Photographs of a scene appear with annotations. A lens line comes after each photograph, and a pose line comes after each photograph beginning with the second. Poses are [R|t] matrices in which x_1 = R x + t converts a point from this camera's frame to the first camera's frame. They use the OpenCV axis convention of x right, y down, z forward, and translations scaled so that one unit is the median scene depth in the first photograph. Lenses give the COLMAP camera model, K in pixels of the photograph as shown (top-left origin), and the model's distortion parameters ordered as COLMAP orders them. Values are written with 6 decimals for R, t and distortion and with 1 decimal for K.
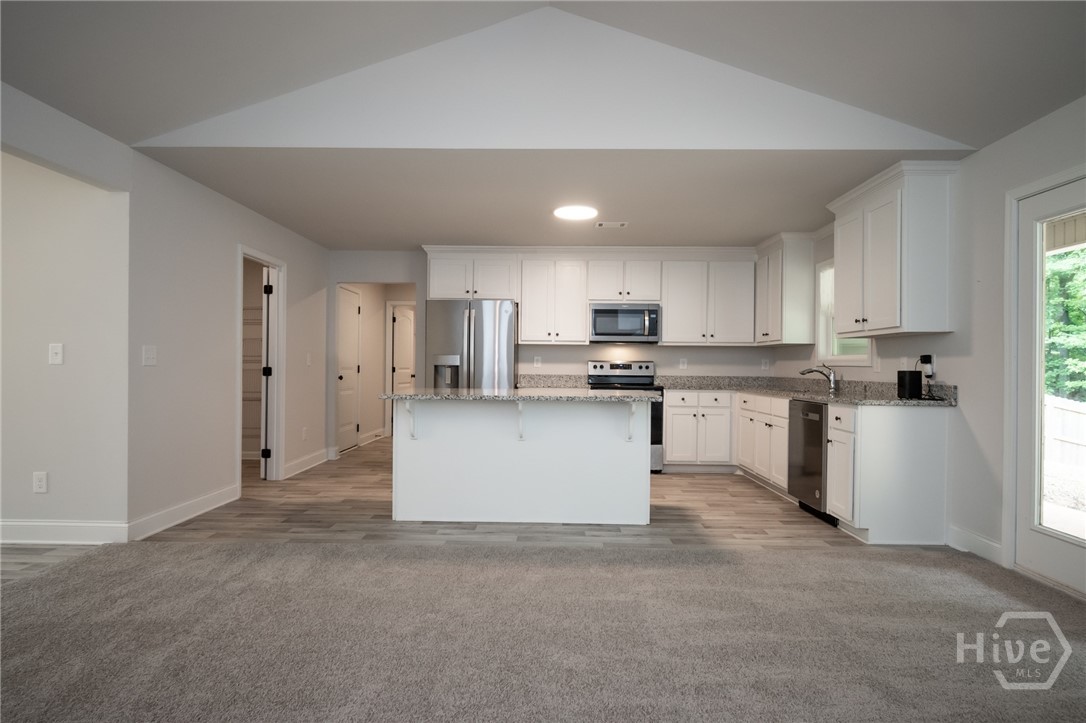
lens RADIAL K [[584.3, 0, 541.8], [0, 584.3, 367.6], [0, 0, 1]] dist [-0.000722, -0.001984]
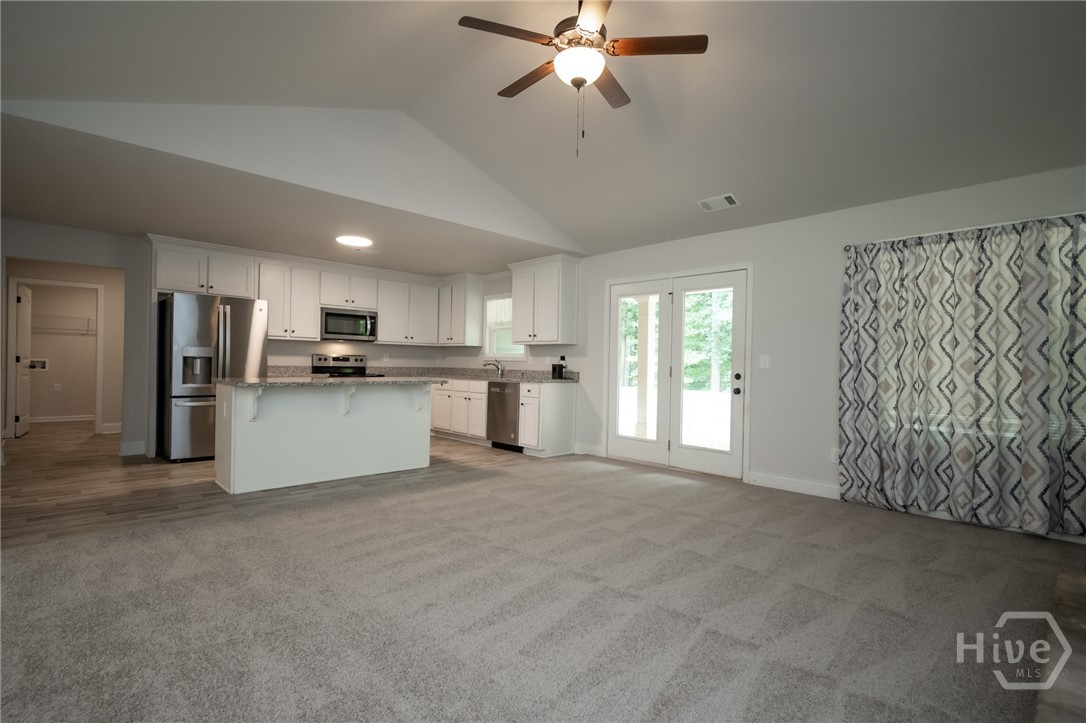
lens RADIAL K [[517.5, 0, 545.8], [0, 517.5, 364.3], [0, 0, 1]] dist [0.001700, 0.000127]
pose [[0.704497, 0.004243, 0.709695, -0.402477], [-0.010907, 0.999929, 0.004849, -0.001404], [-0.709624, -0.011157, 0.704493, -0.102467]]
